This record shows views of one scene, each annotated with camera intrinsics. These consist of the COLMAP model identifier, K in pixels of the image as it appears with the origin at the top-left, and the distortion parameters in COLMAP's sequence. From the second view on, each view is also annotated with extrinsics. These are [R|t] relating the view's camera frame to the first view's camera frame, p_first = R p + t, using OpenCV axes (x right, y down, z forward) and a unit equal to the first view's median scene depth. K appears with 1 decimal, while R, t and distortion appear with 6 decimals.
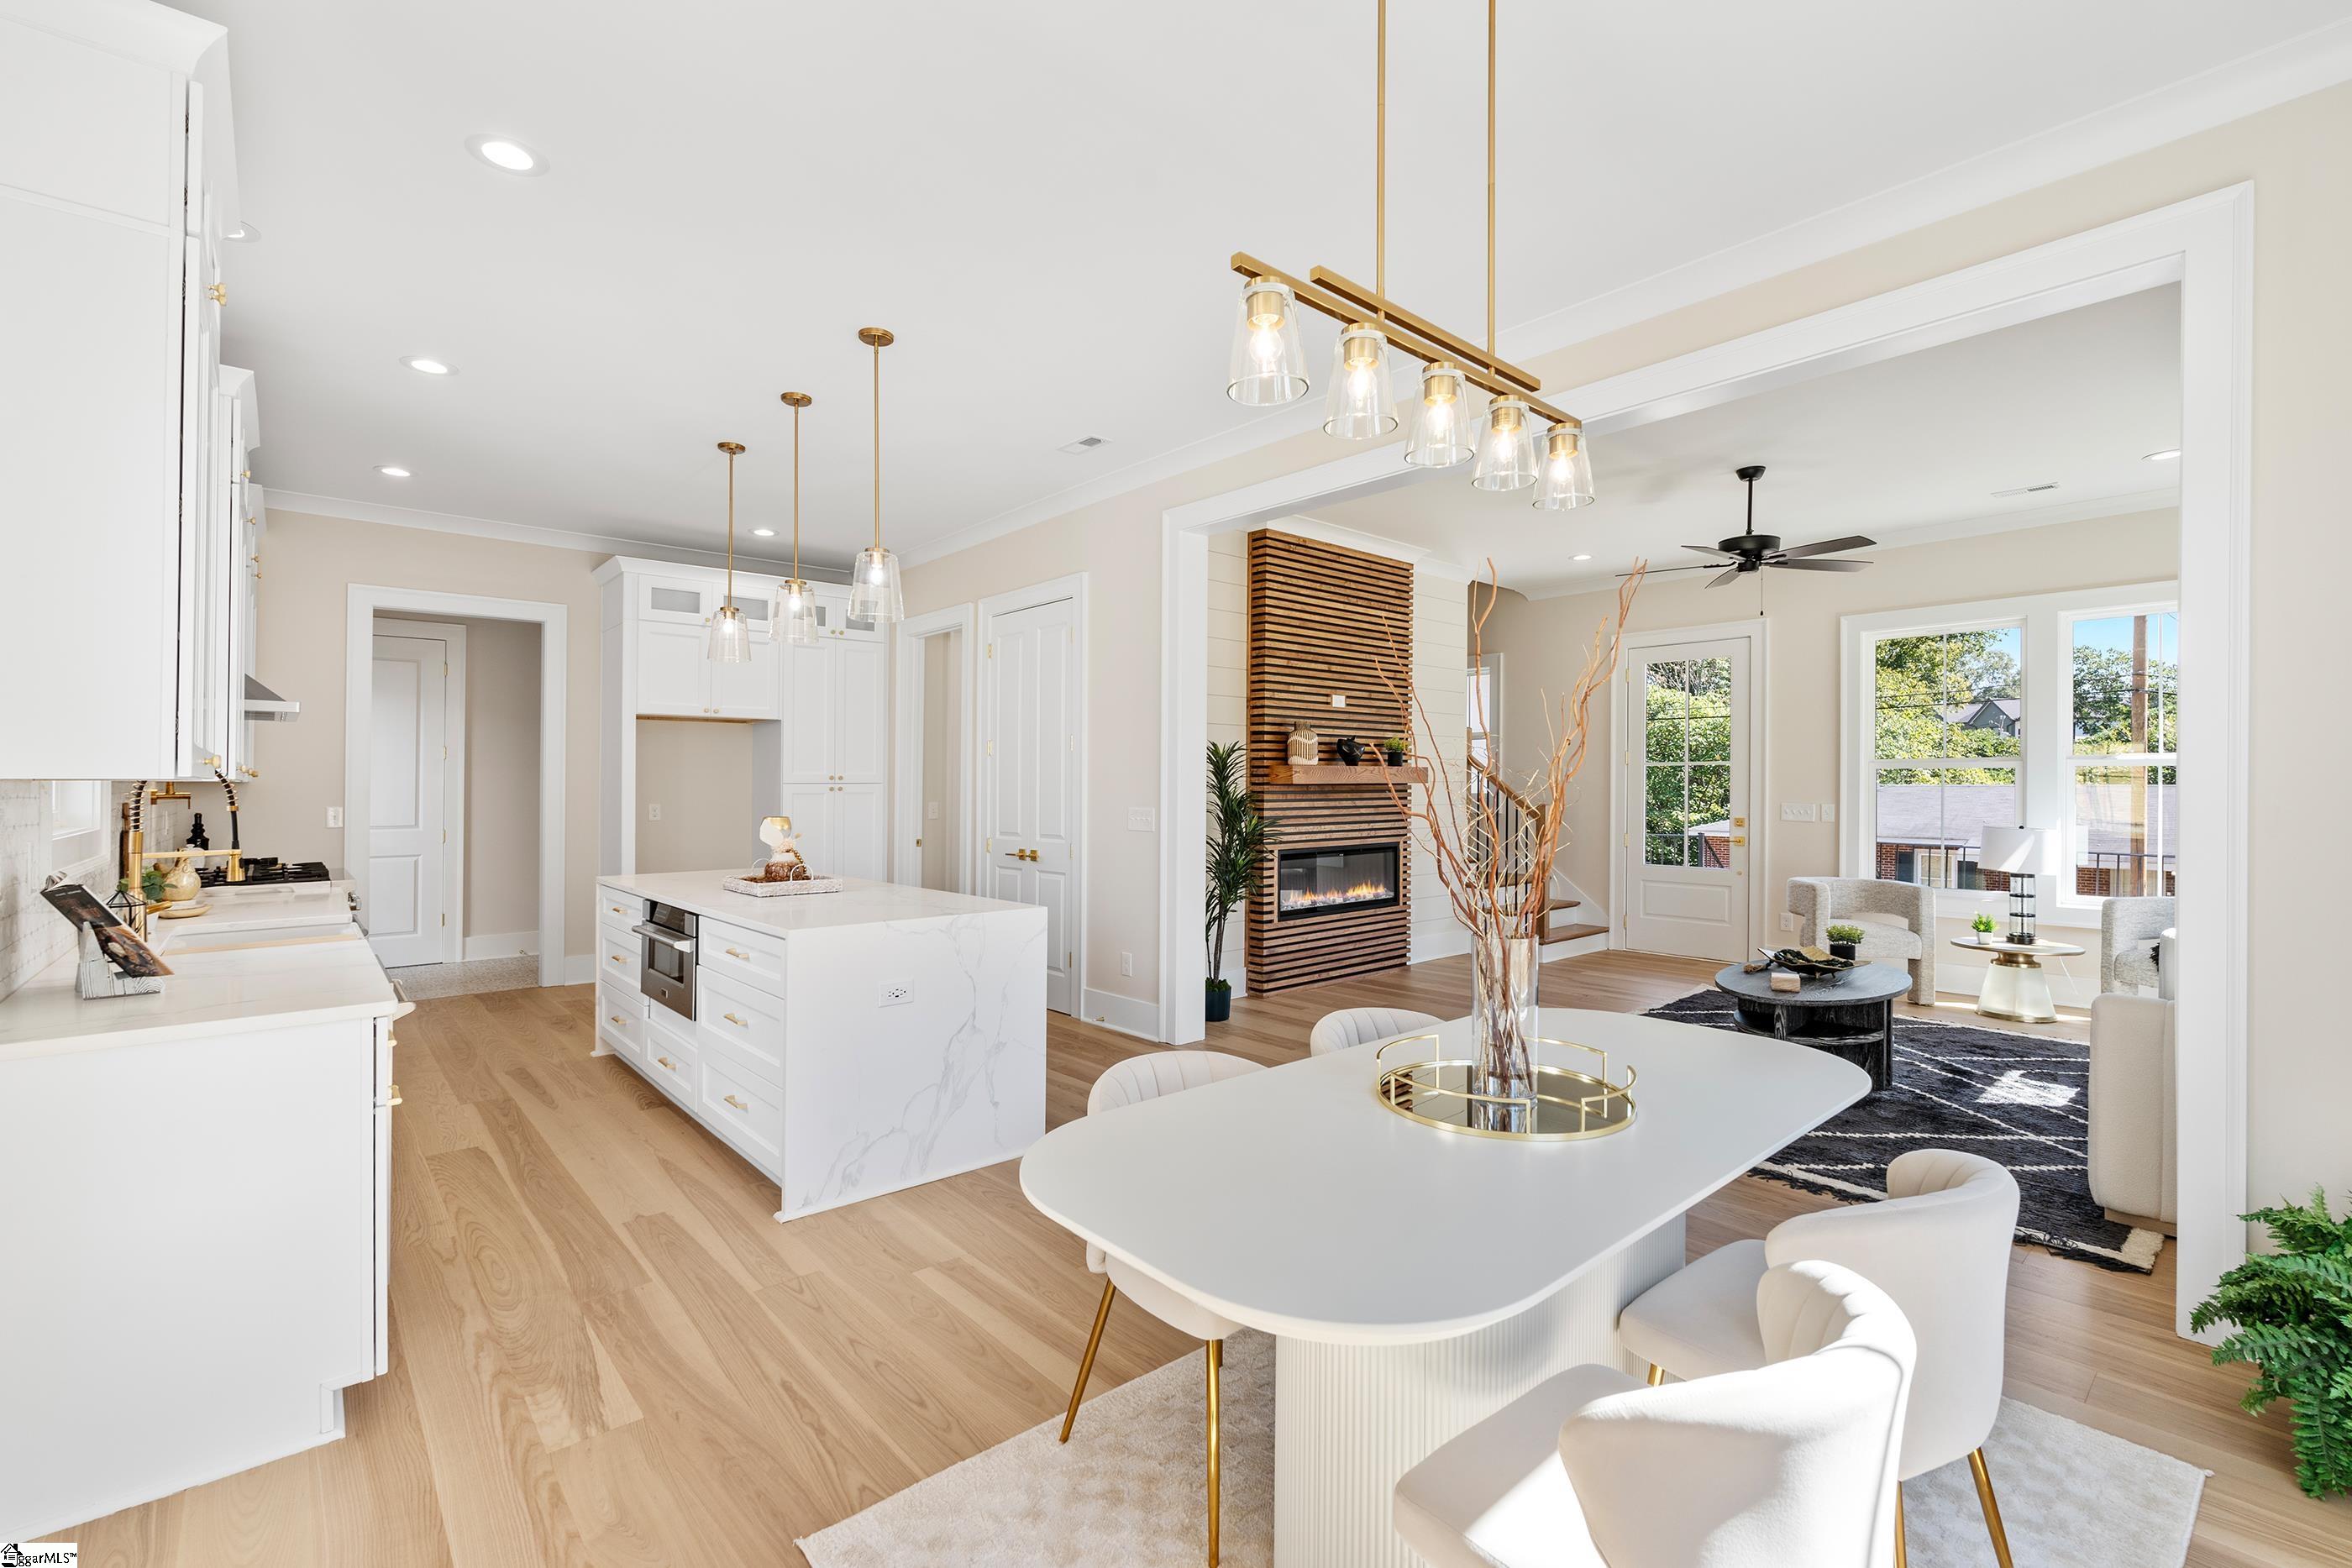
lens RADIAL K [[1025.8, 0, 1176.0], [0, 1025.8, 784.0], [0, 0, 1]] dist [-0.015511, 0.000029]
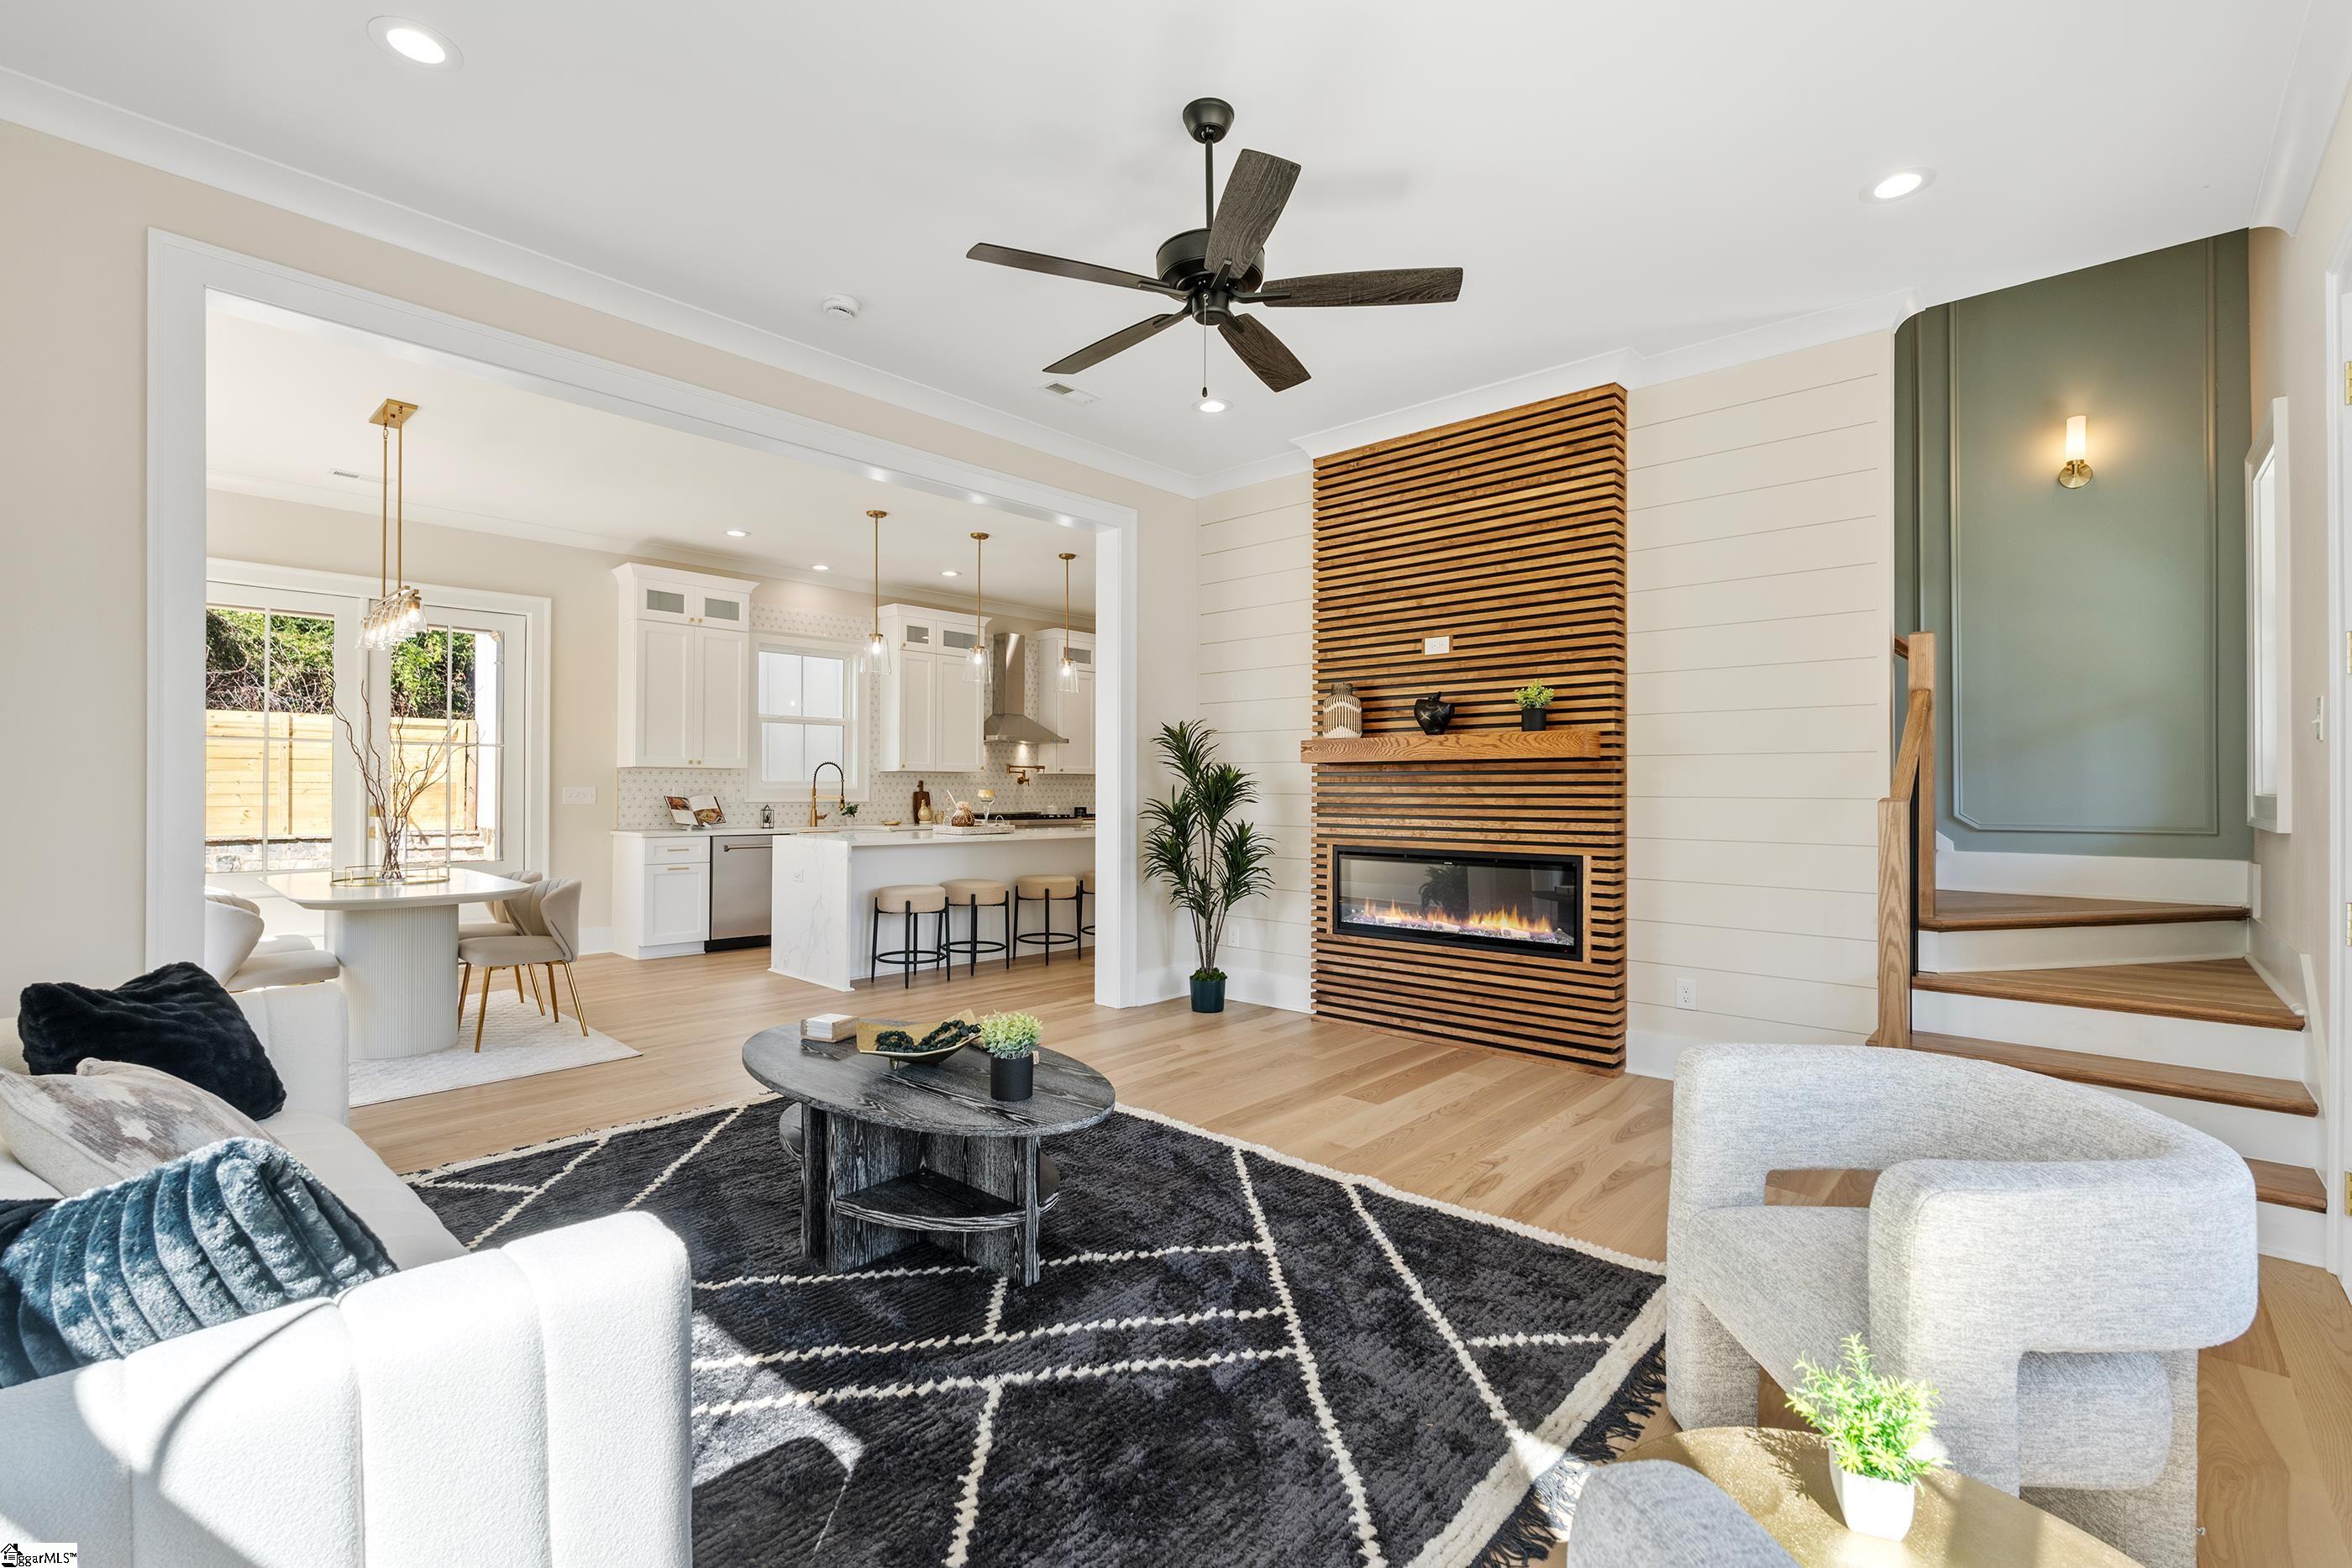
lens RADIAL K [[1020.9, 0, 1176.0], [0, 1020.9, 784.0], [0, 0, 1]] dist [-0.018965, -0.000296]
pose [[0.106948, -0.002929, -0.994260, 0.833847], [-0.001941, 0.999993, -0.003155, 0.017452], [0.994263, 0.002267, 0.106942, 0.739145]]
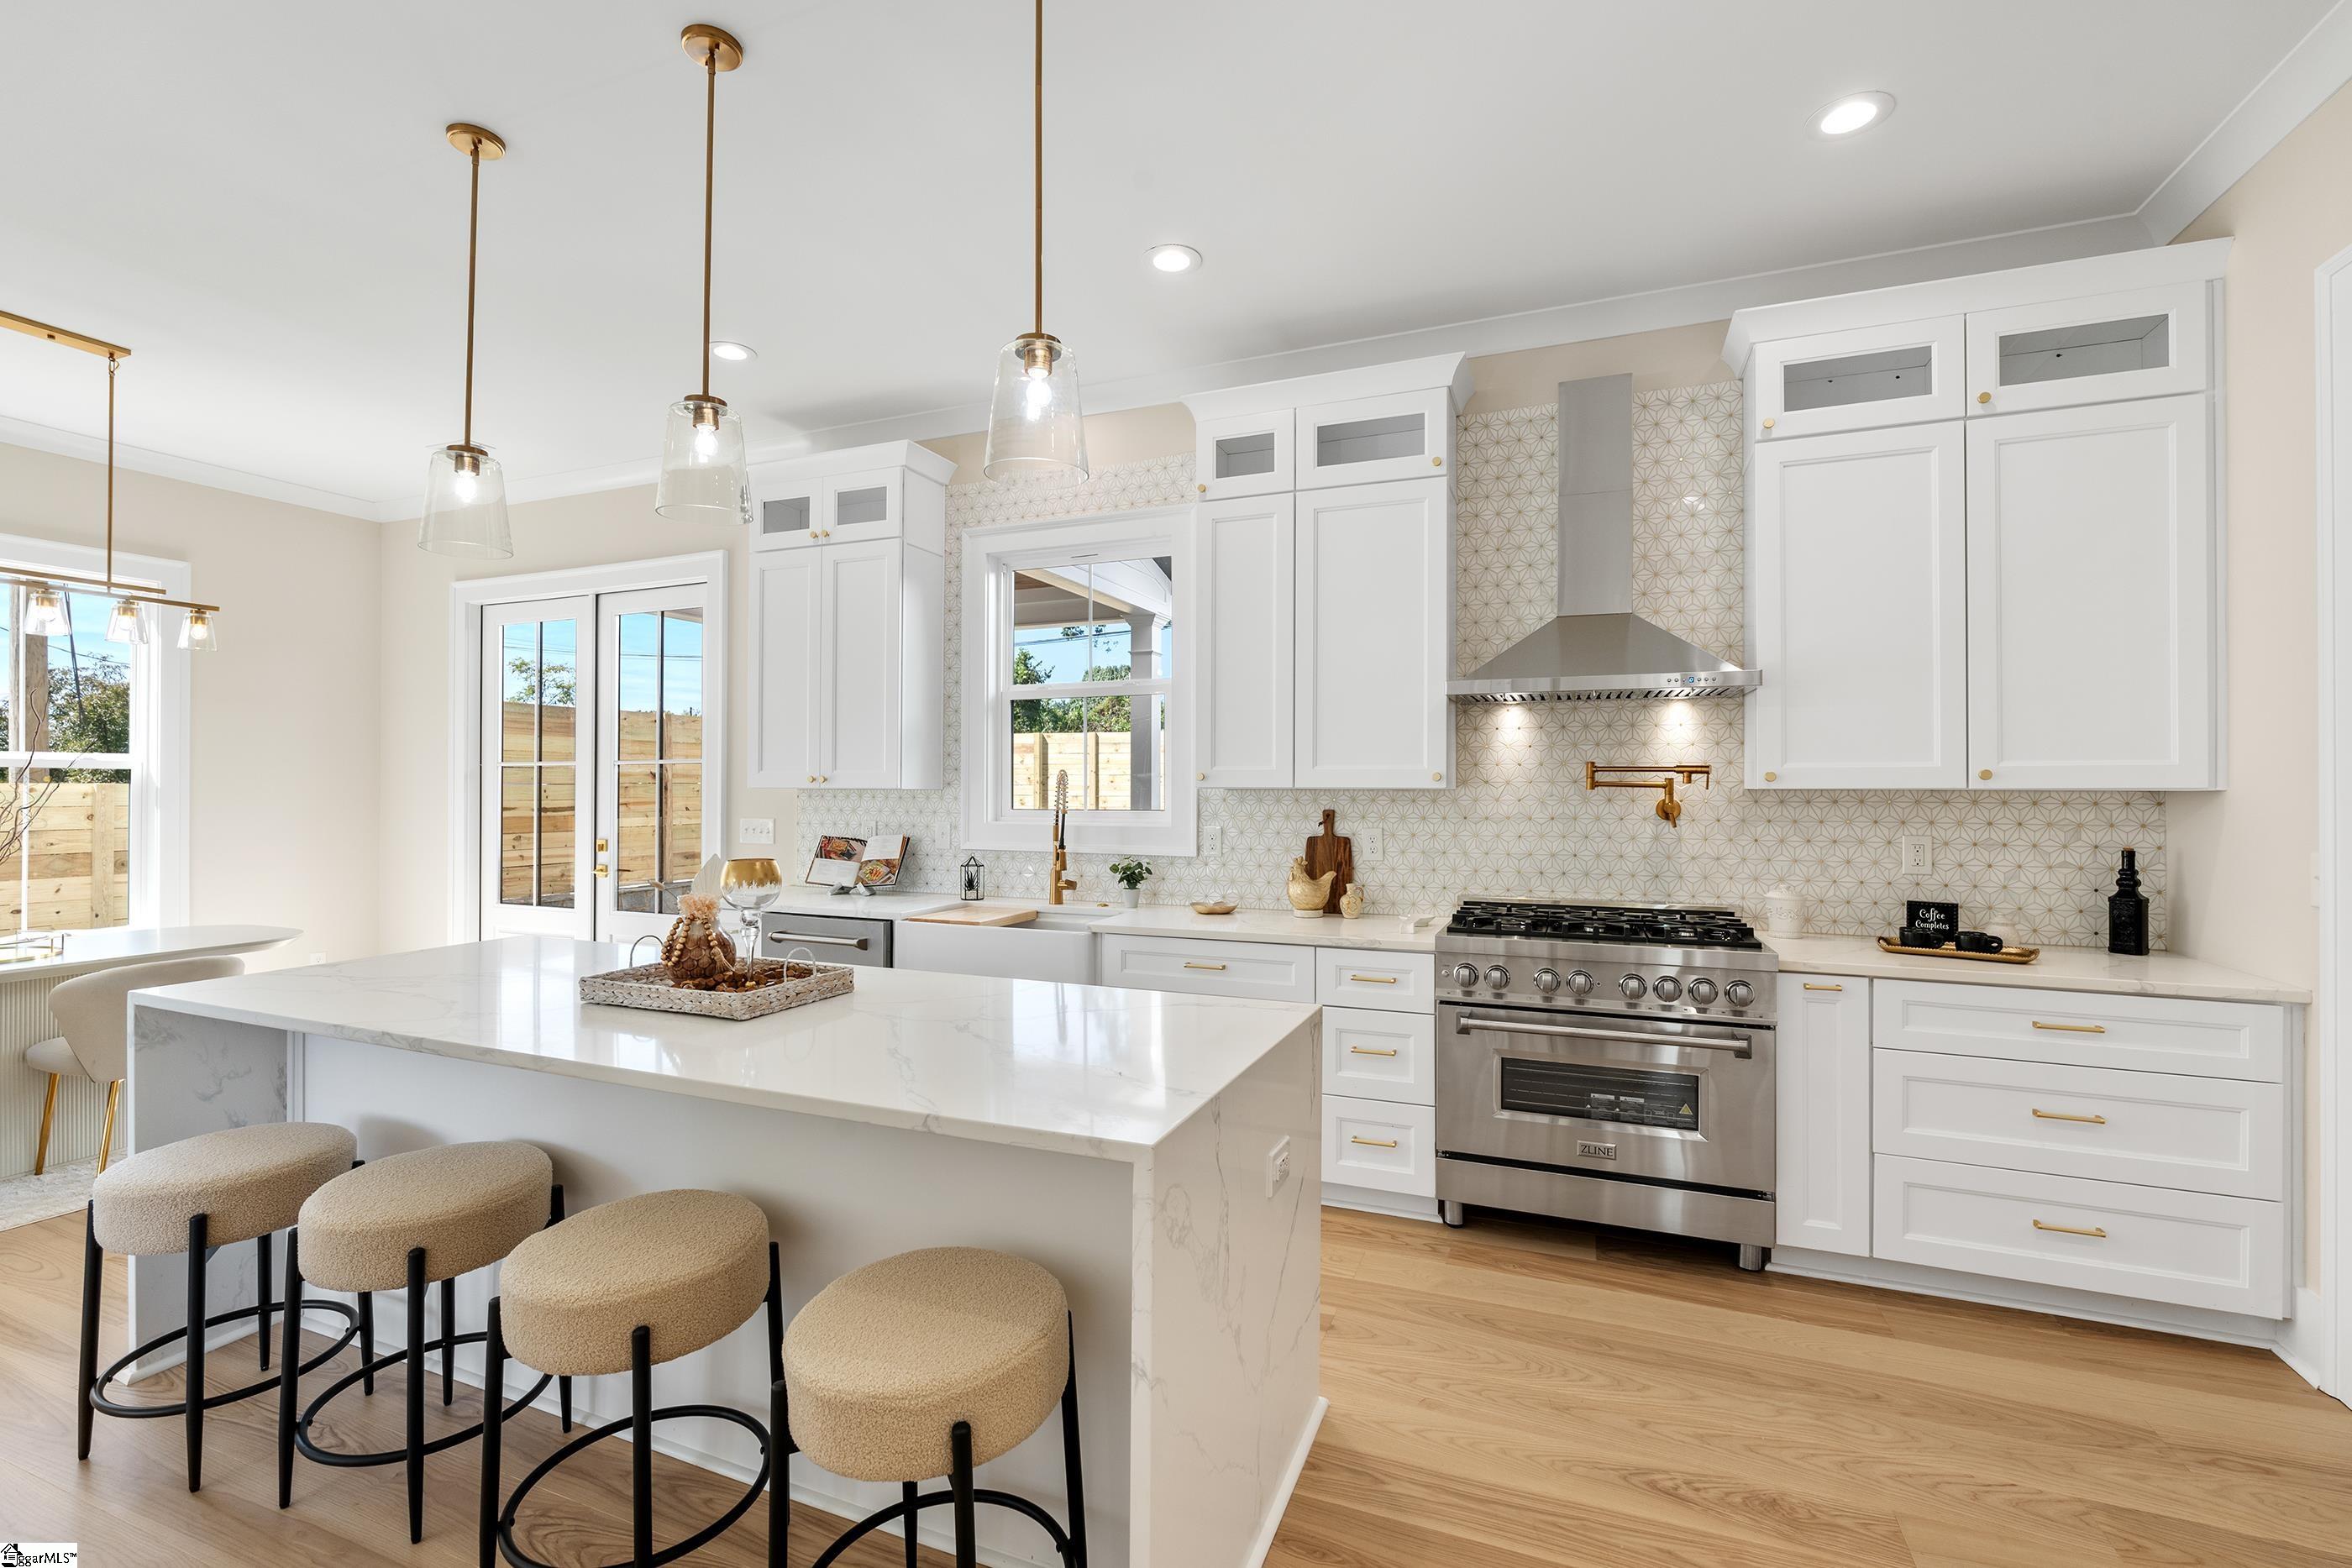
lens RADIAL K [[1025.8, 0, 1176.0], [0, 1025.8, 784.0], [0, 0, 1]] dist [-0.015511, 0.000029]
pose [[-0.896608, 0.002437, -0.442819, -0.234620], [0.003032, 0.999995, -0.000635, -0.005000], [0.442815, -0.001911, -0.896611, 1.019430]]
